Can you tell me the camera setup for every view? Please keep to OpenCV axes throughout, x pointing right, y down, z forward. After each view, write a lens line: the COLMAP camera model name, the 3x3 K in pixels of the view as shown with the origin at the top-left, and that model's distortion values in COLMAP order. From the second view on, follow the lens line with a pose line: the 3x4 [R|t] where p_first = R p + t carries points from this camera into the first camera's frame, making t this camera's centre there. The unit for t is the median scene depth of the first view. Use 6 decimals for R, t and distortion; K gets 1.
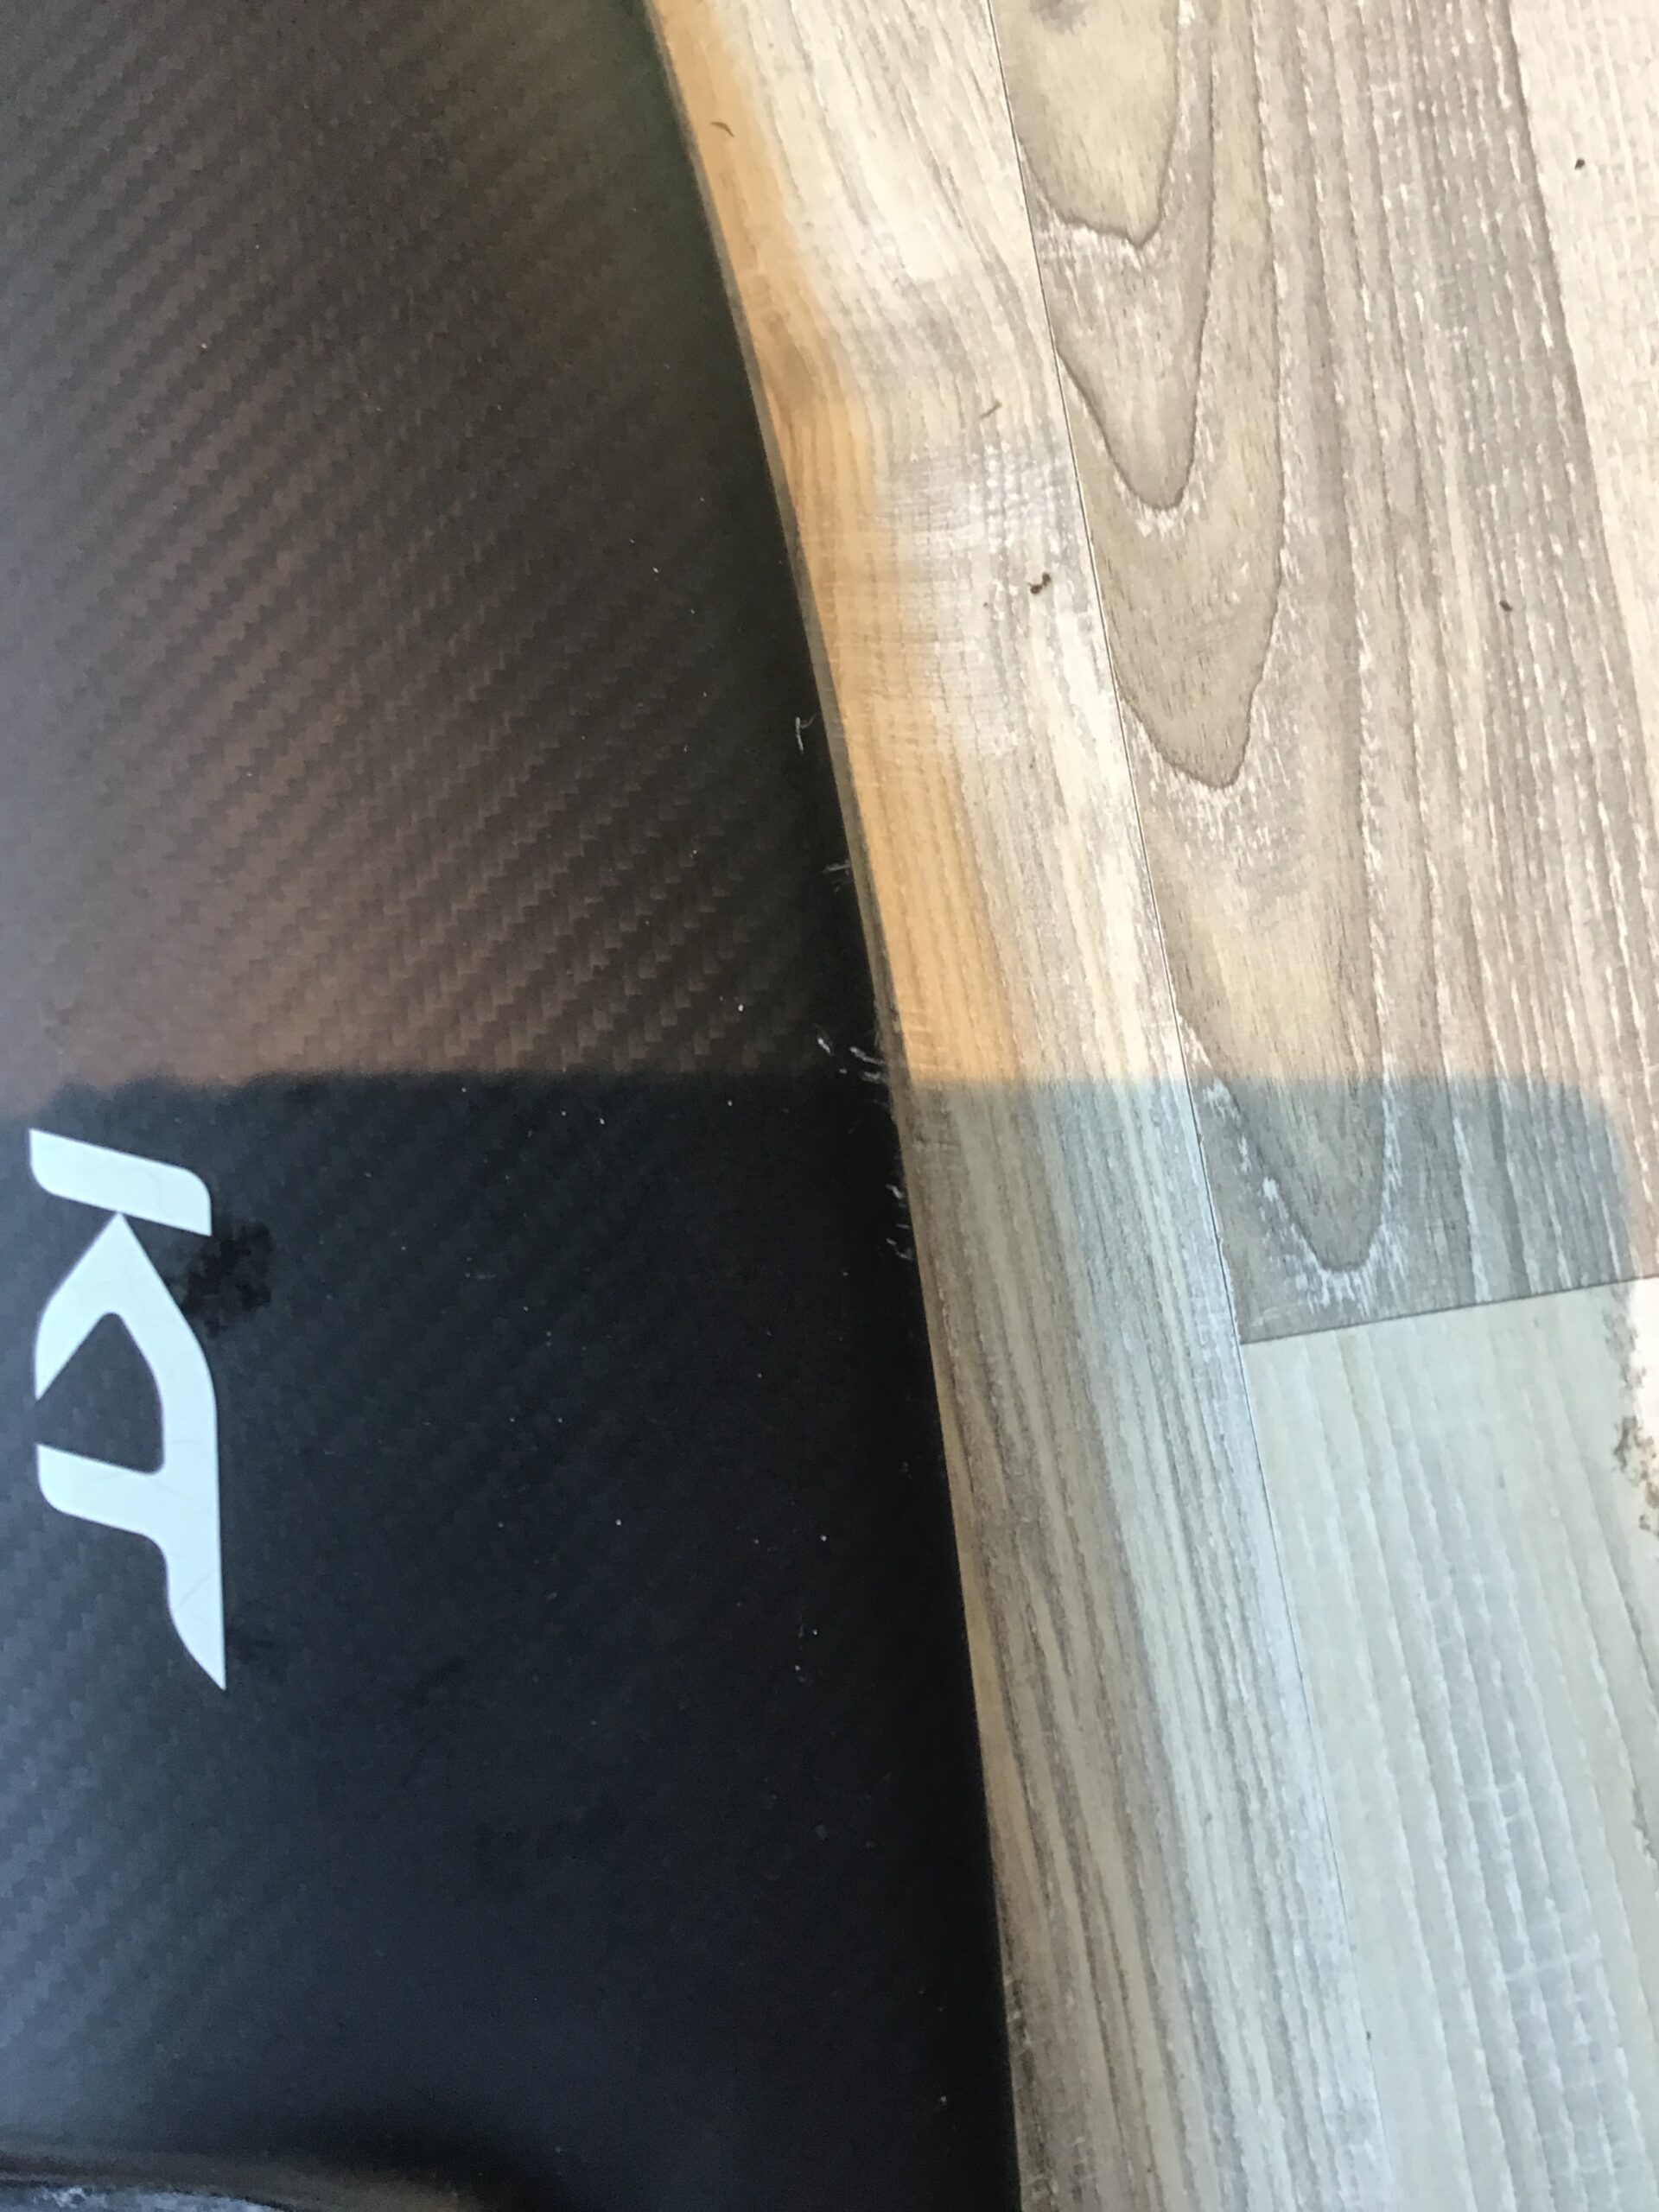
lens RADIAL K [[2044.7, 0, 815.4], [0, 2044.7, 1106.8], [0, 0, 1]] dist [-0.011228, 0.000000]
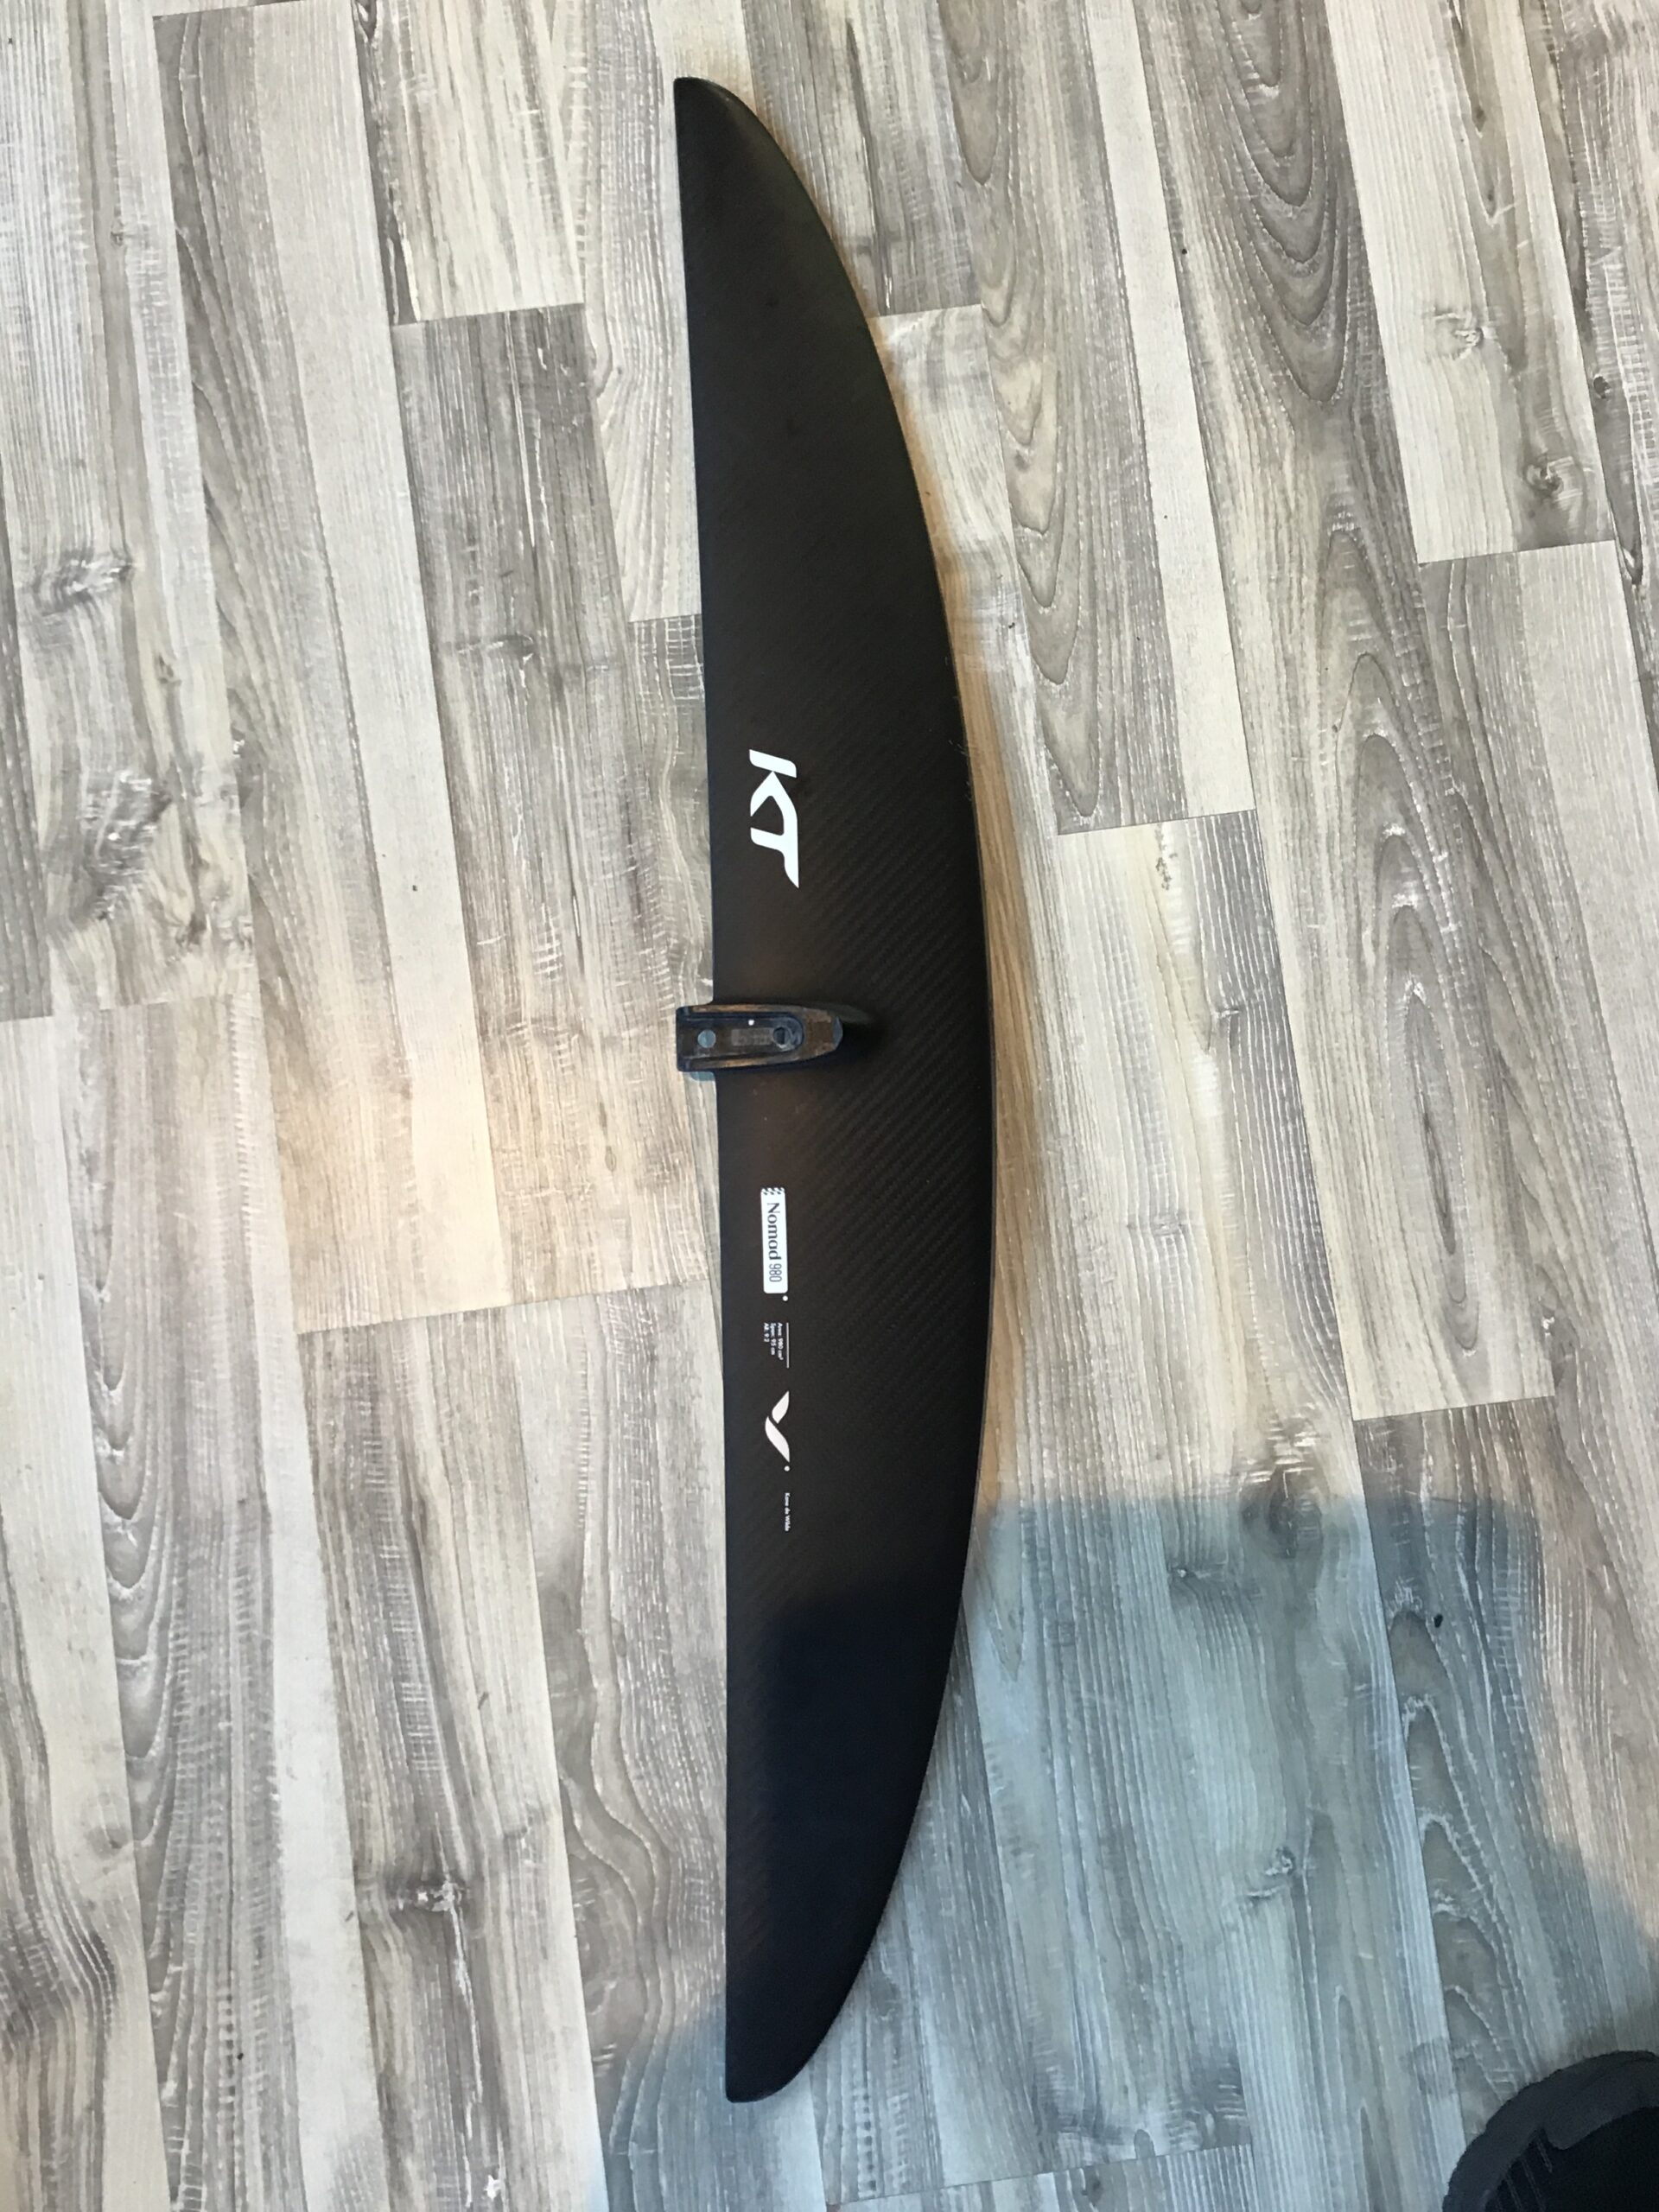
lens RADIAL K [[2044.7, 0, 833.9], [0, 2044.7, 1114.0], [0, 0, 1]] dist [-0.011228, 0.000000]
pose [[0.998025, 0.043539, 0.045292, -0.332496], [-0.042720, 0.998908, -0.018895, 0.695000], [-0.046065, 0.016923, 0.998795, -2.604572]]
